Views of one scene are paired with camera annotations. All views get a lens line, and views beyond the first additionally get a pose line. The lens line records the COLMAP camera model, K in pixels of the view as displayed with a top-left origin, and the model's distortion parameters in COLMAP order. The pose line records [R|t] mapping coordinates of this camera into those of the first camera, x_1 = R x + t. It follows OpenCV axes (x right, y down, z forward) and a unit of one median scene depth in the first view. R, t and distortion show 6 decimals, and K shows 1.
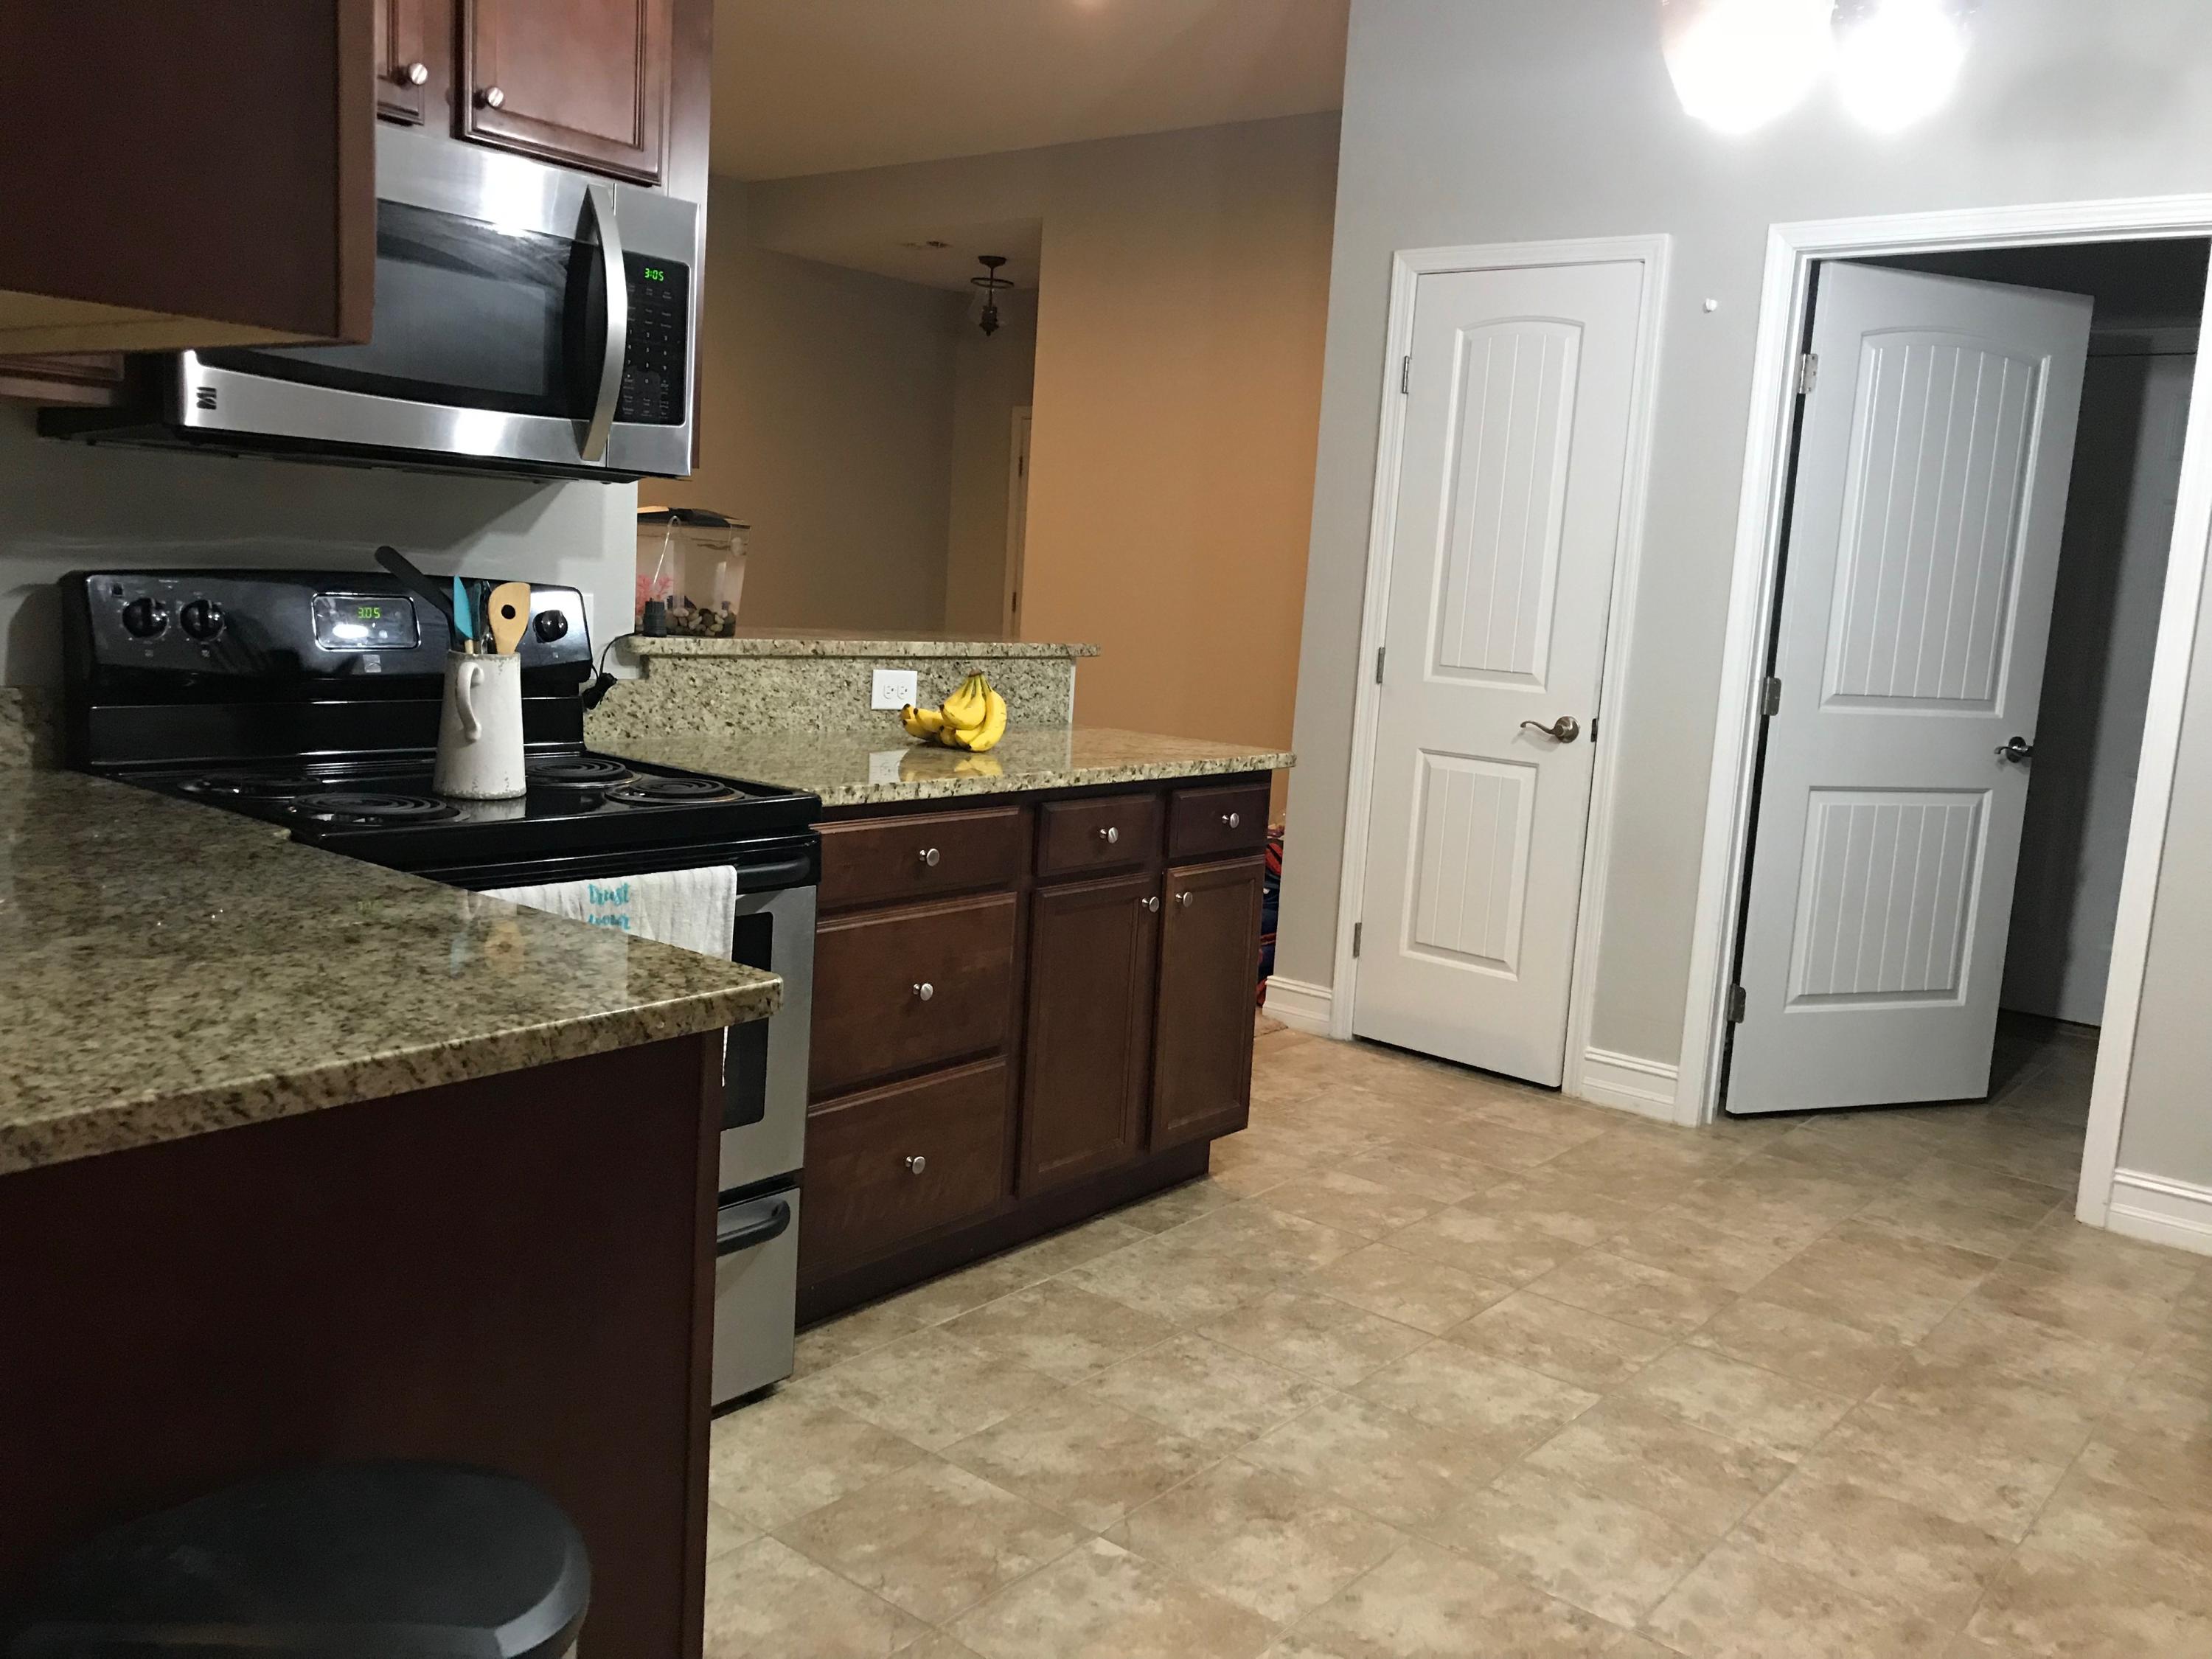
lens RADIAL K [[1808.1, 0, 1106.4], [0, 1808.1, 821.9], [0, 0, 1]] dist [0.000819, 0.002895]
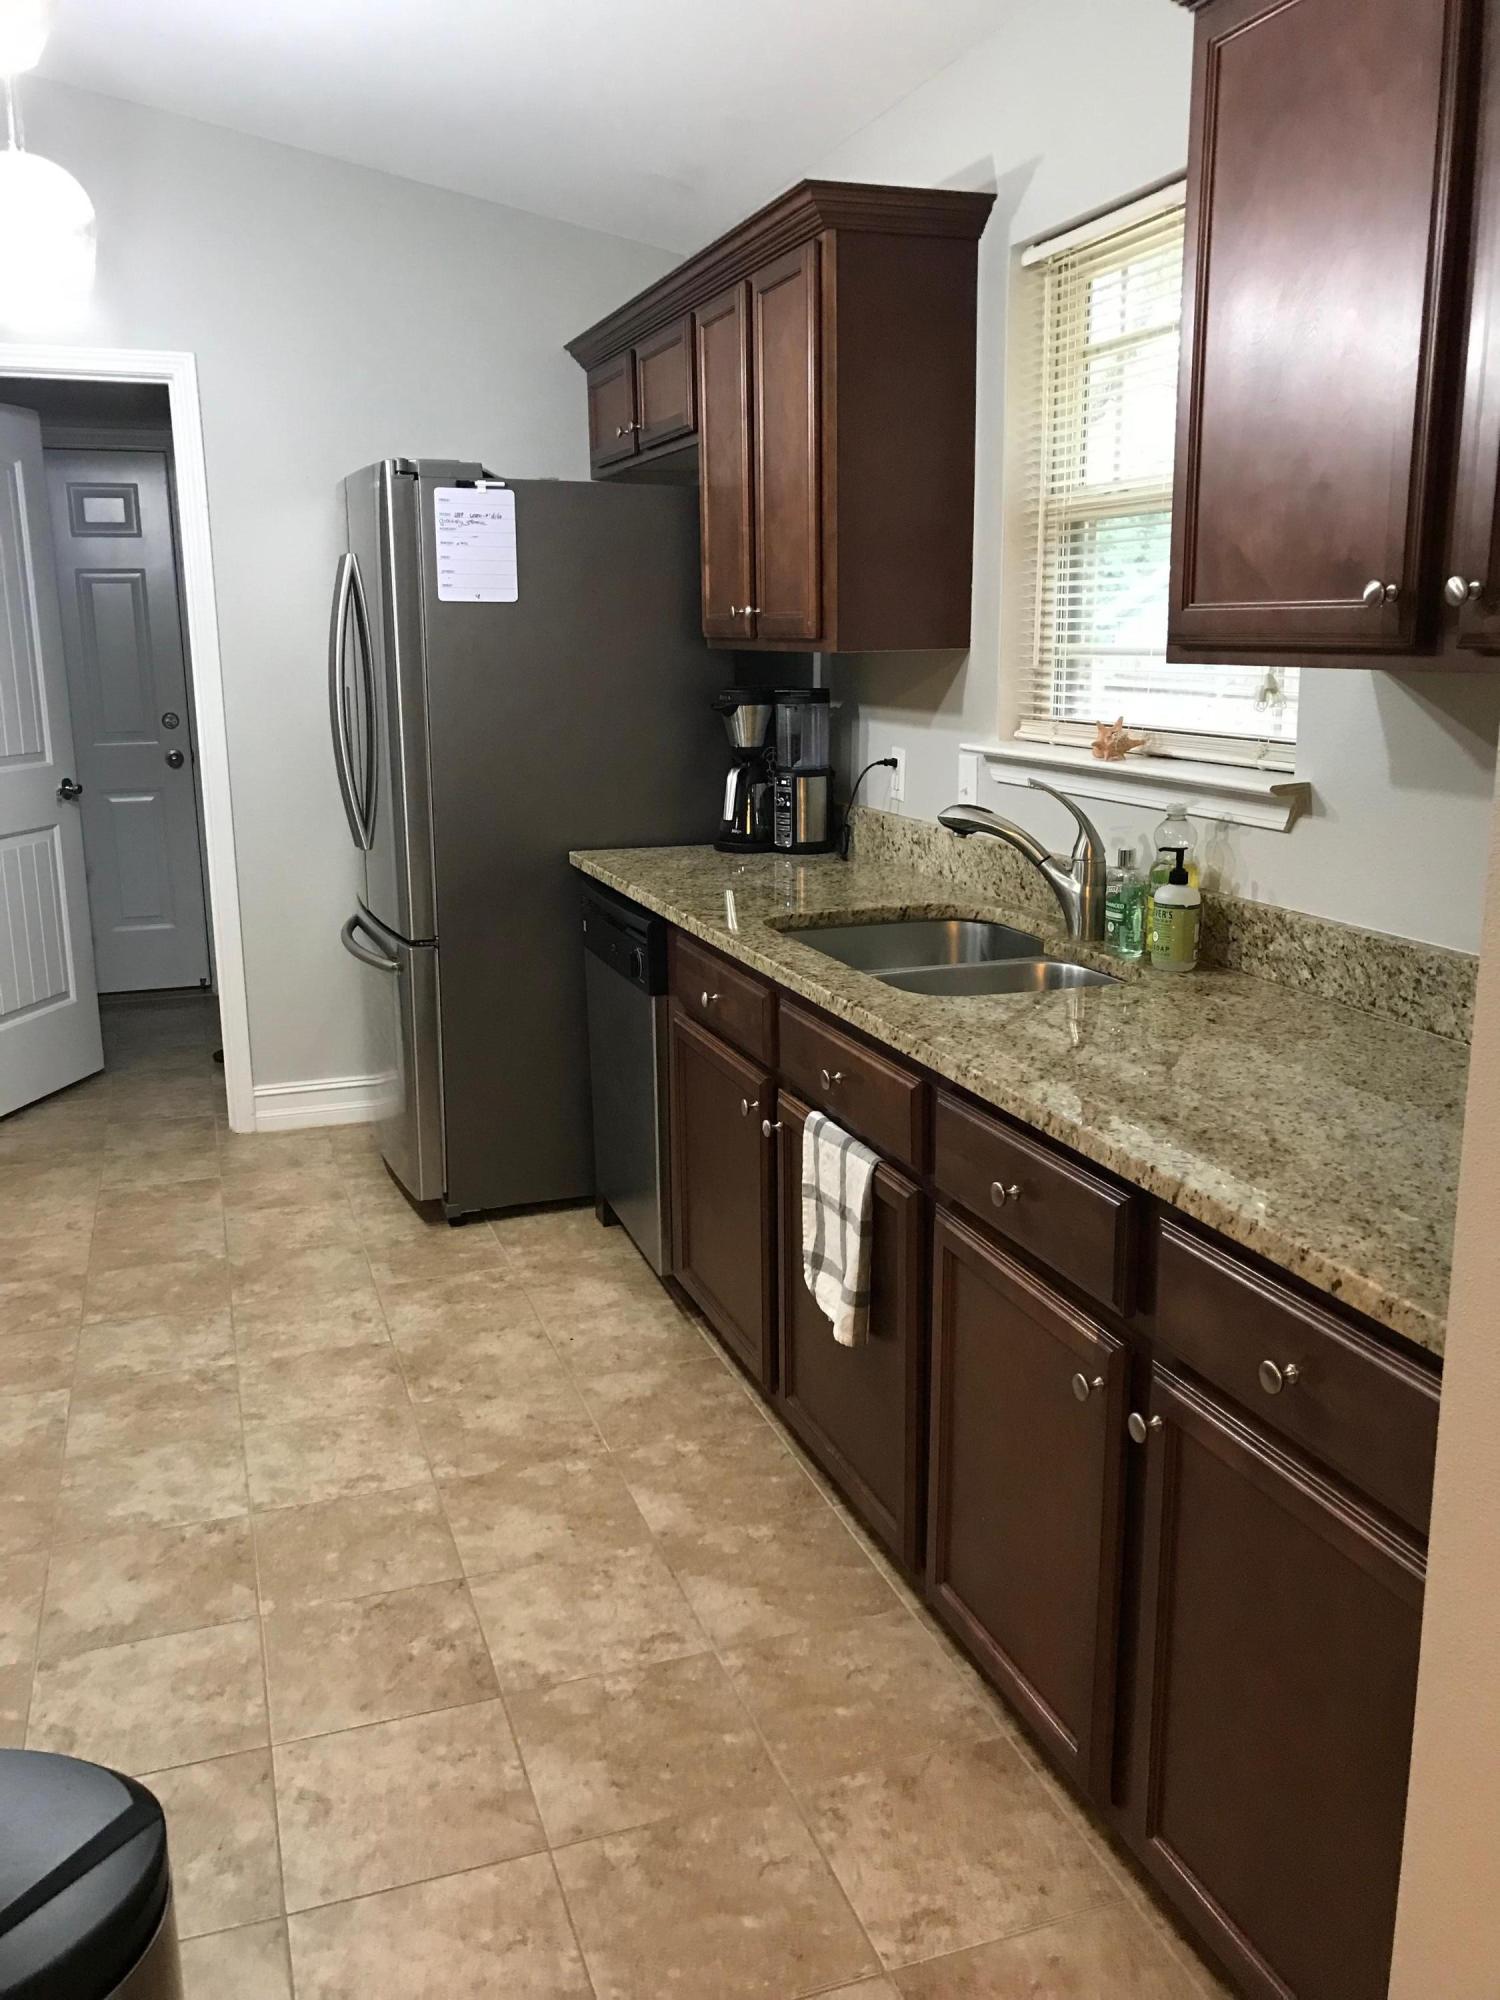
lens RADIAL K [[1634.8, 0, 750.1], [0, 1634.8, 1001.9], [0, 0, 1]] dist [0.000819, 0.002895]
pose [[0.516305, -0.255755, 0.817324, -0.297735], [0.160125, 0.966365, 0.201241, -0.072991], [-0.841302, 0.026972, 0.539892, 0.022767]]
